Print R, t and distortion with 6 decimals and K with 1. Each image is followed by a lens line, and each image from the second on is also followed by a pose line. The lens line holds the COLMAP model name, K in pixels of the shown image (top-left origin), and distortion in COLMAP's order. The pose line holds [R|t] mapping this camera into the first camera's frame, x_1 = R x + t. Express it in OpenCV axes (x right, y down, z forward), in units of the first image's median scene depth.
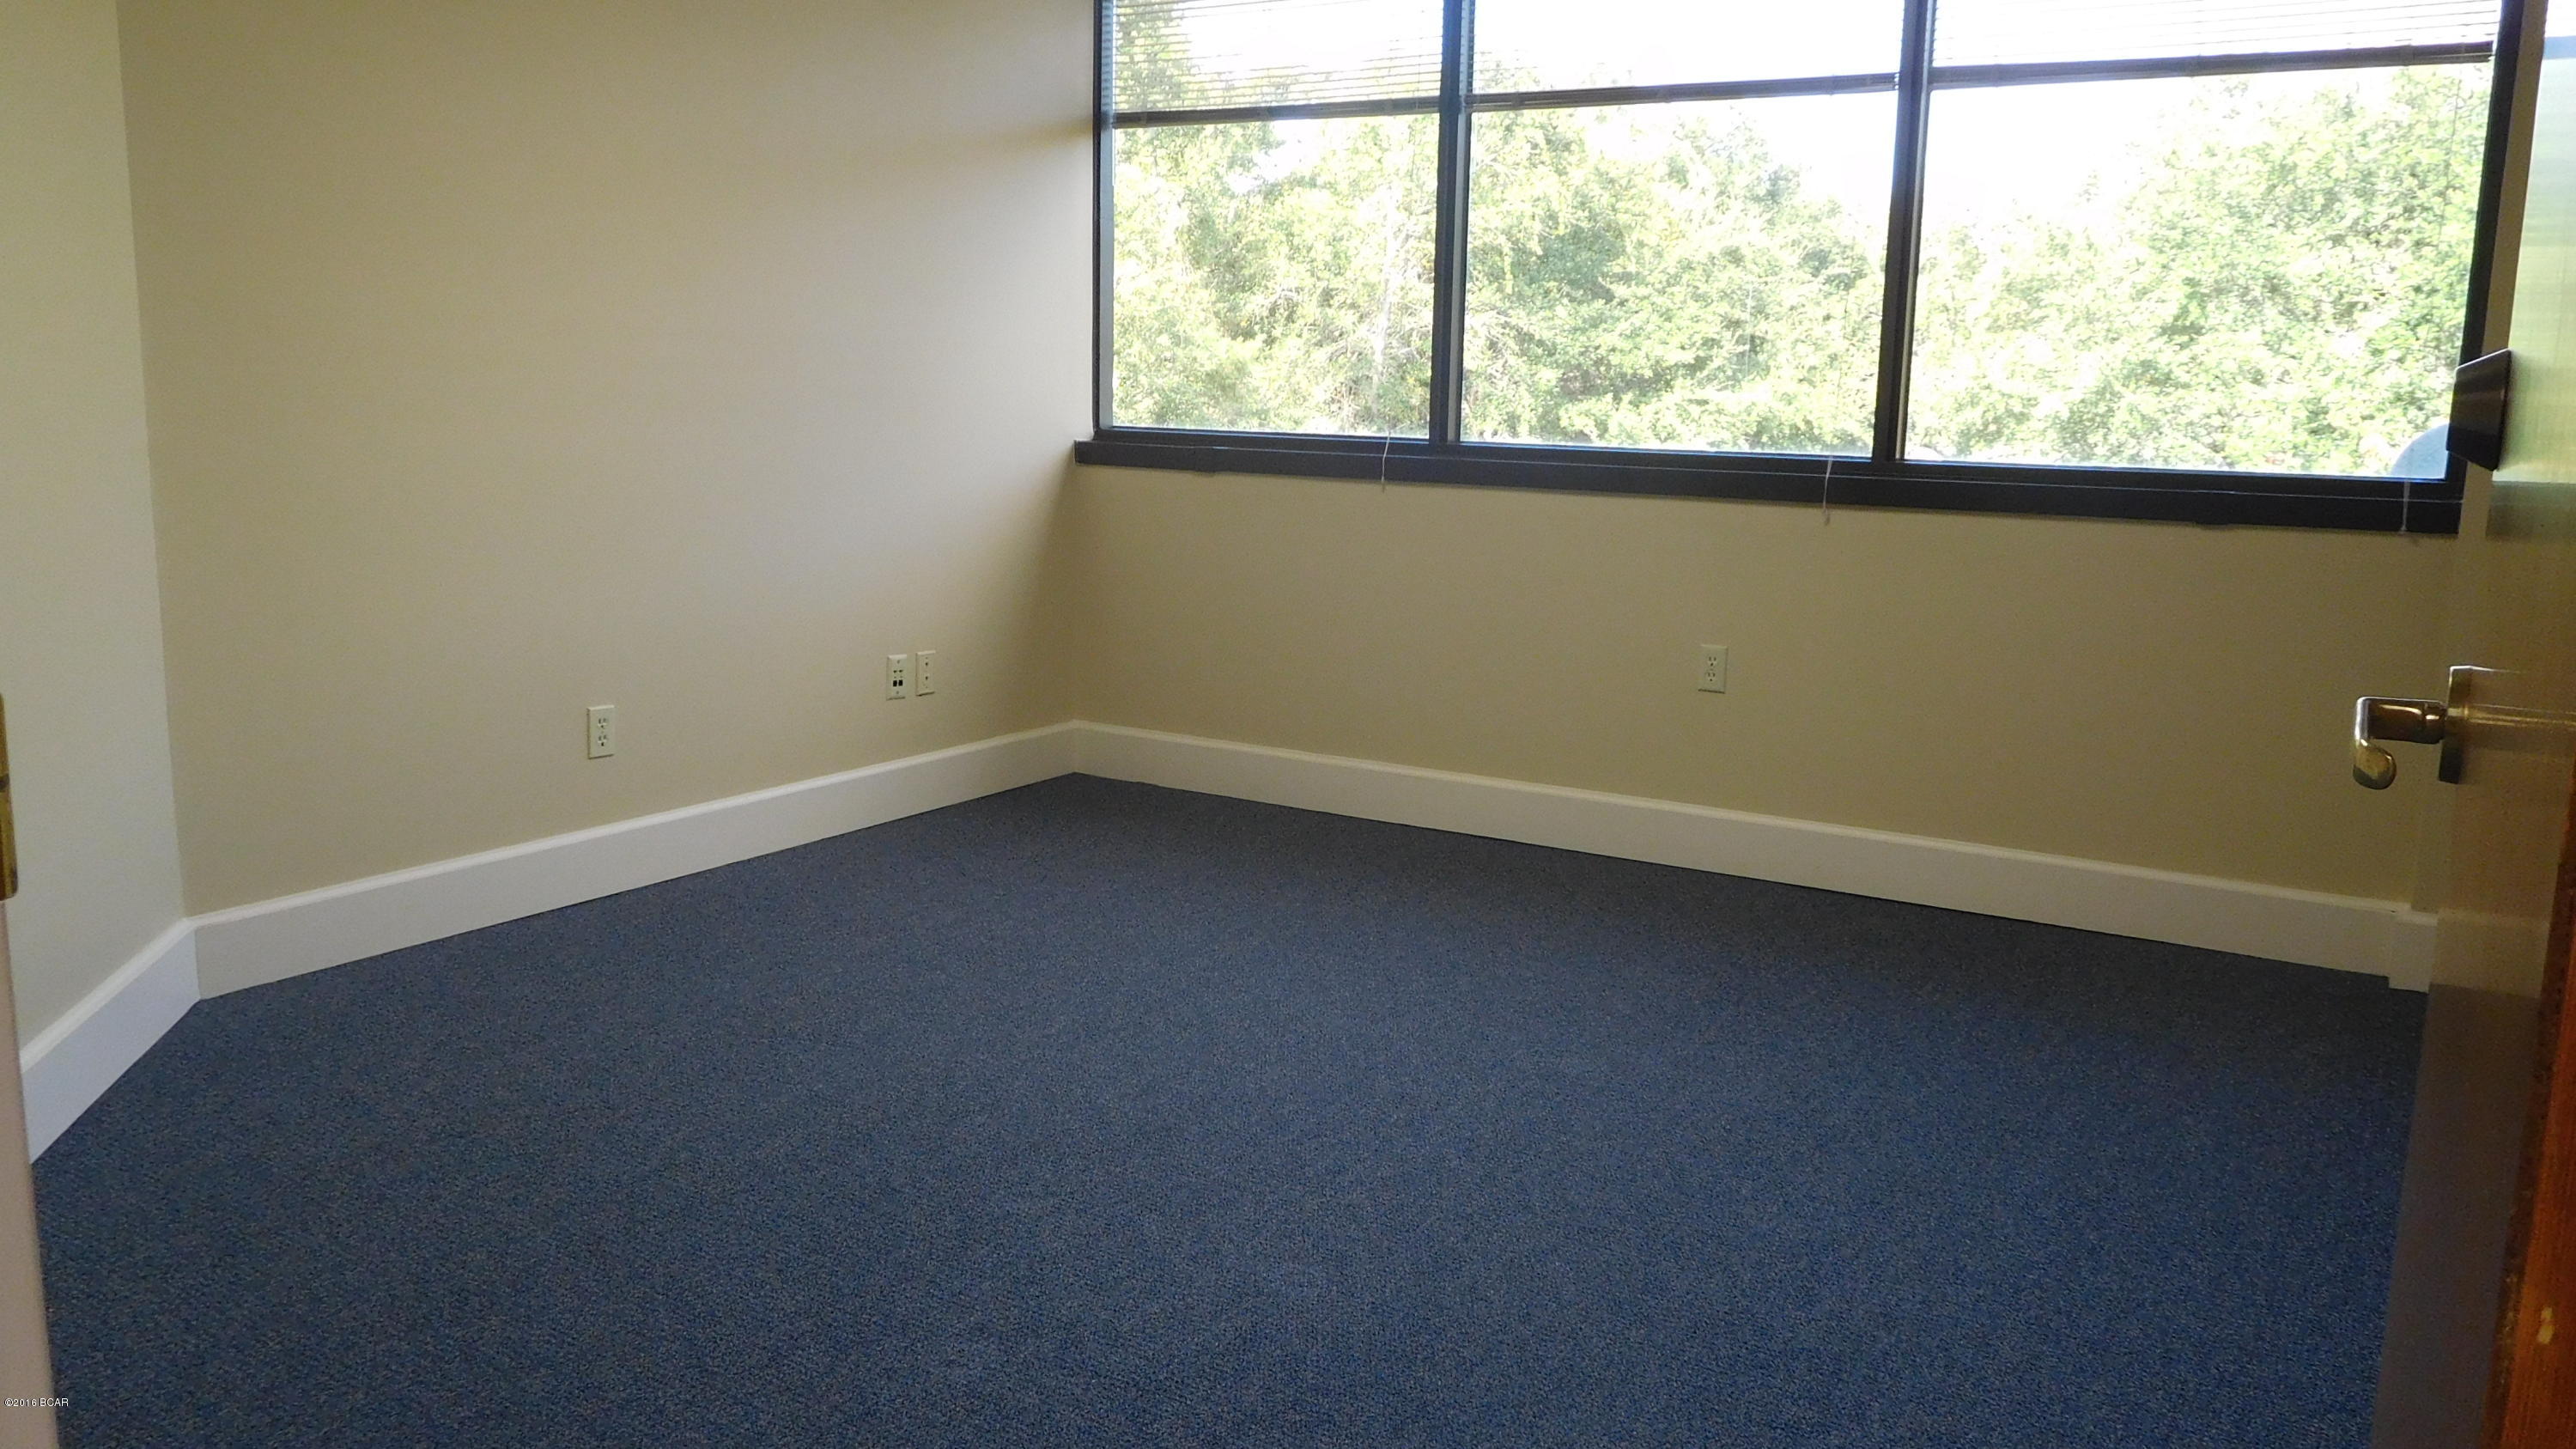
lens RADIAL K [[1969.8, 0, 1288.0], [0, 1969.8, 724.5], [0, 0, 1]] dist [-0.007301, -0.003990]
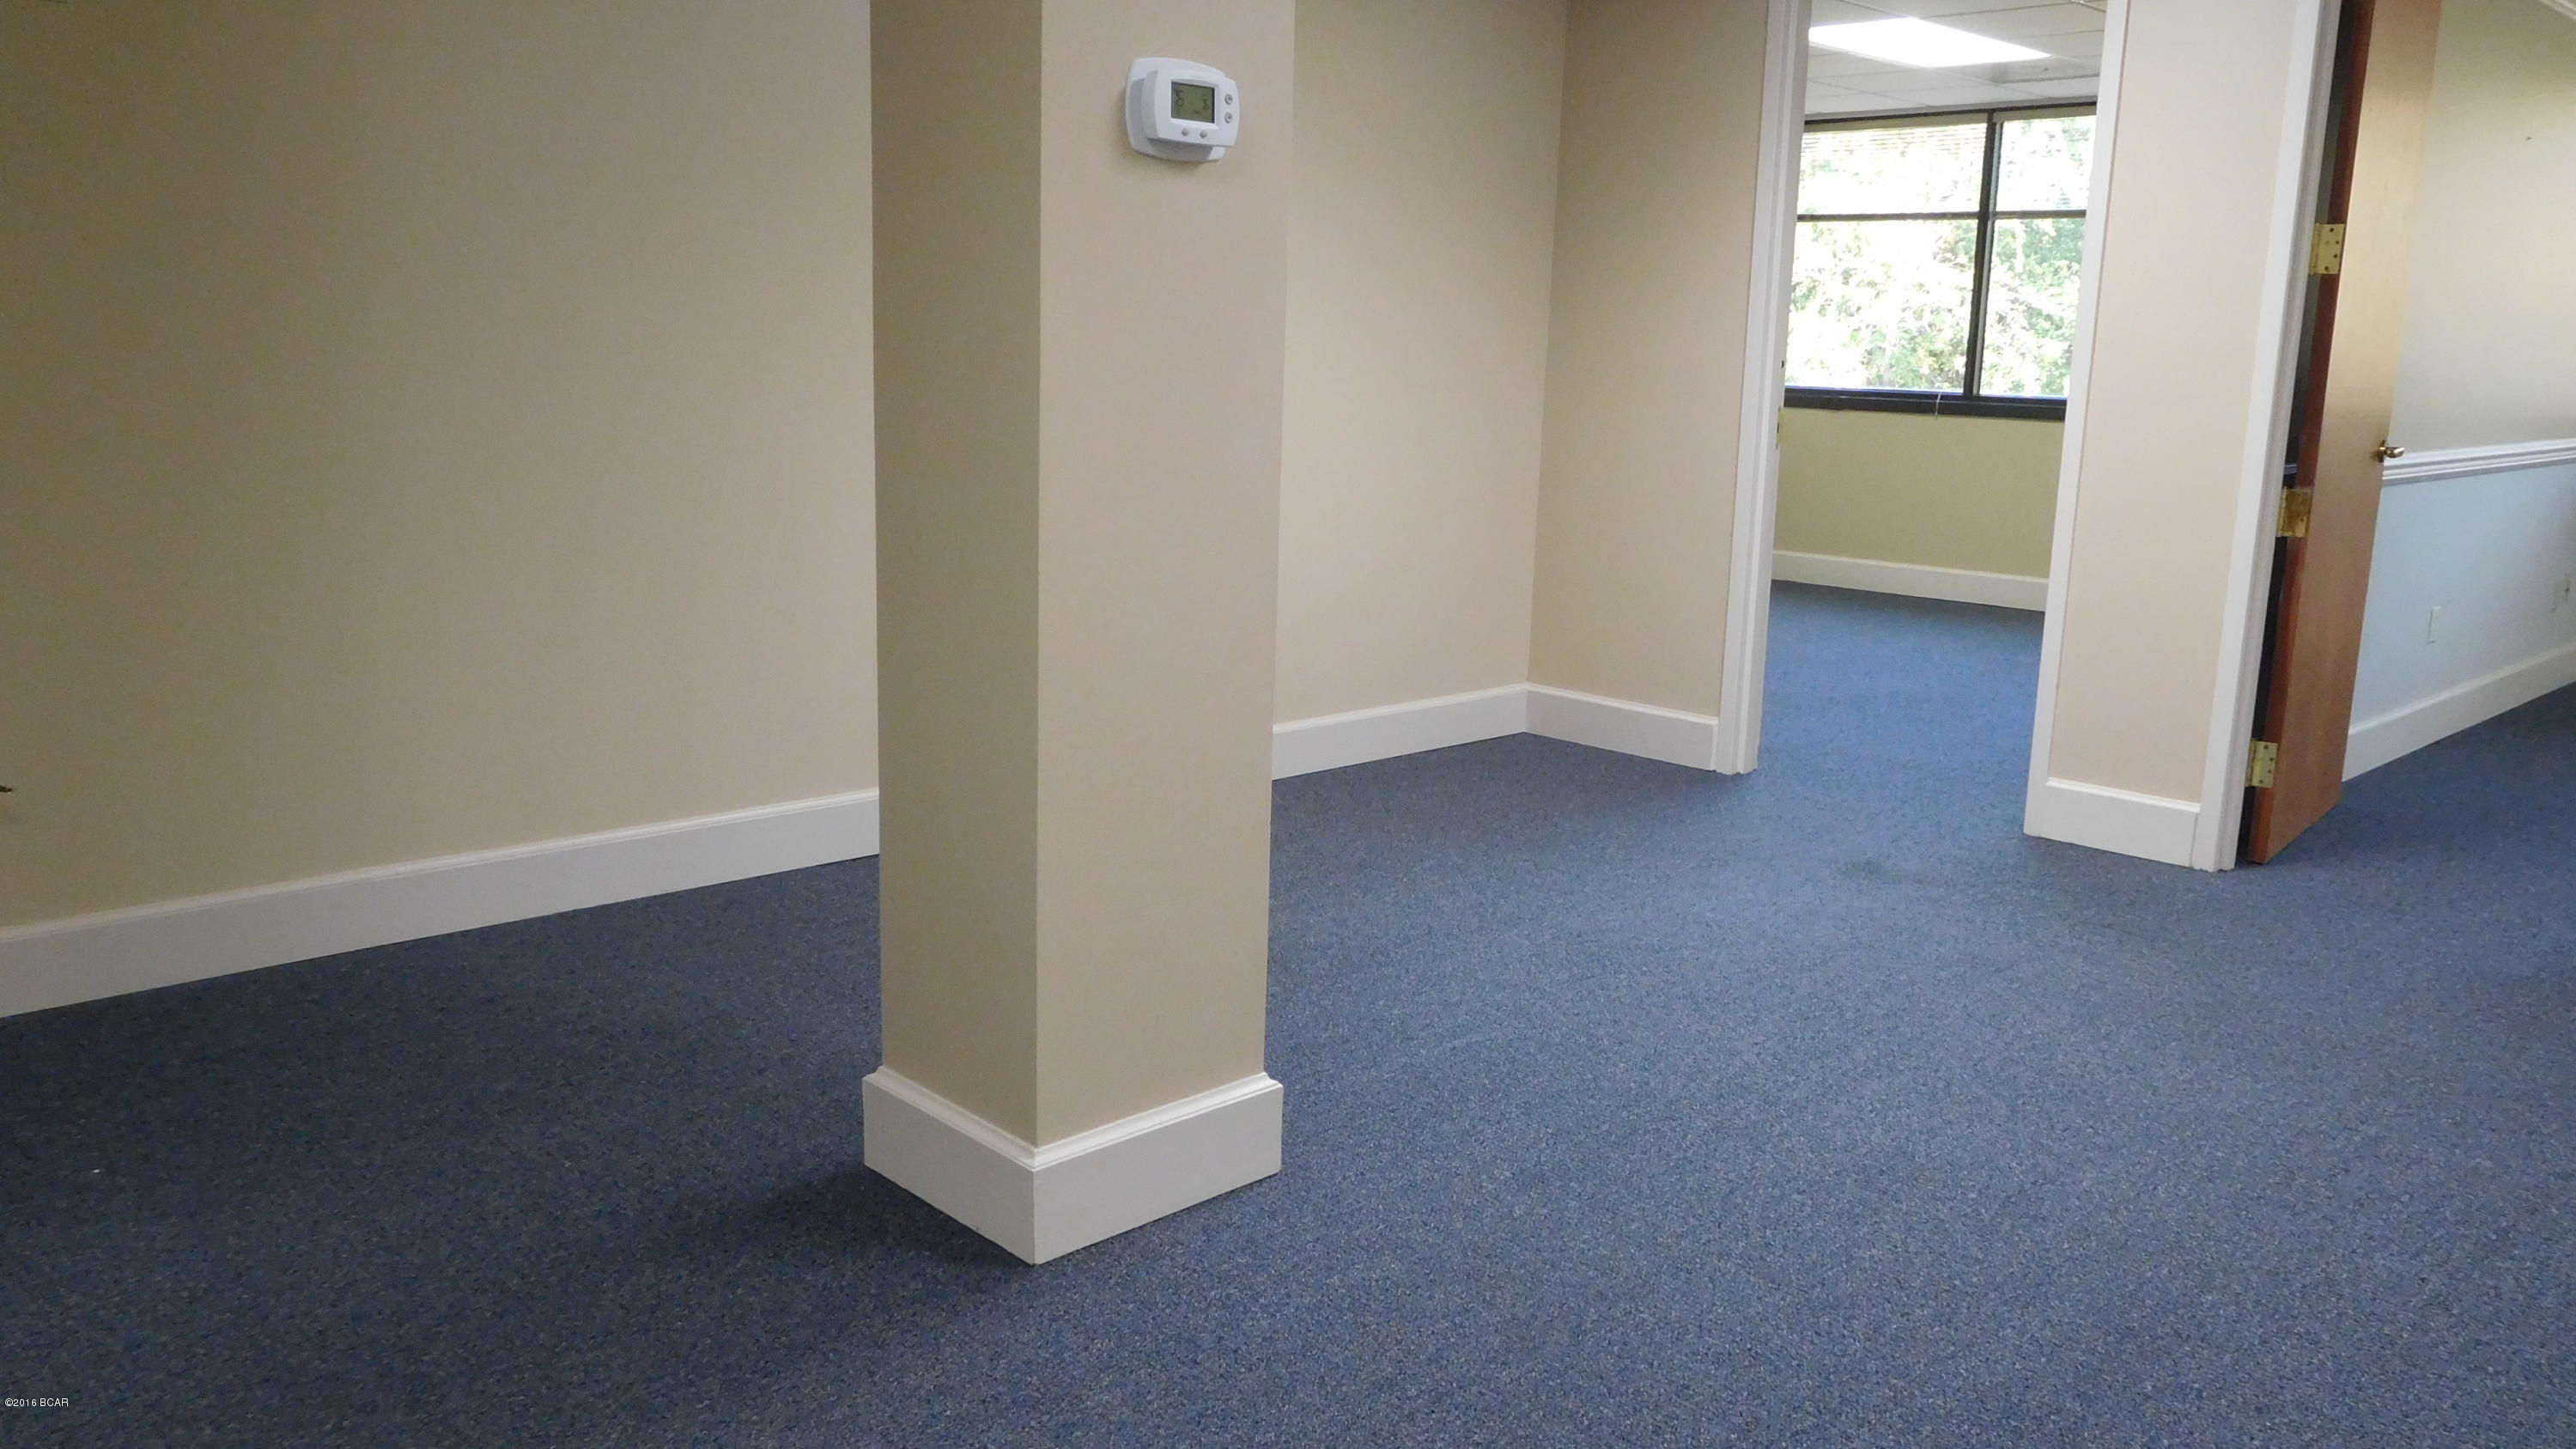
lens RADIAL K [[1969.8, 0, 1288.0], [0, 1969.8, 724.5], [0, 0, 1]] dist [-0.007301, -0.003990]
pose [[0.971439, 0.048462, -0.232289, -0.015889], [-0.044558, 0.998764, 0.022026, 0.024593], [0.233069, -0.011046, 0.972397, -0.152473]]
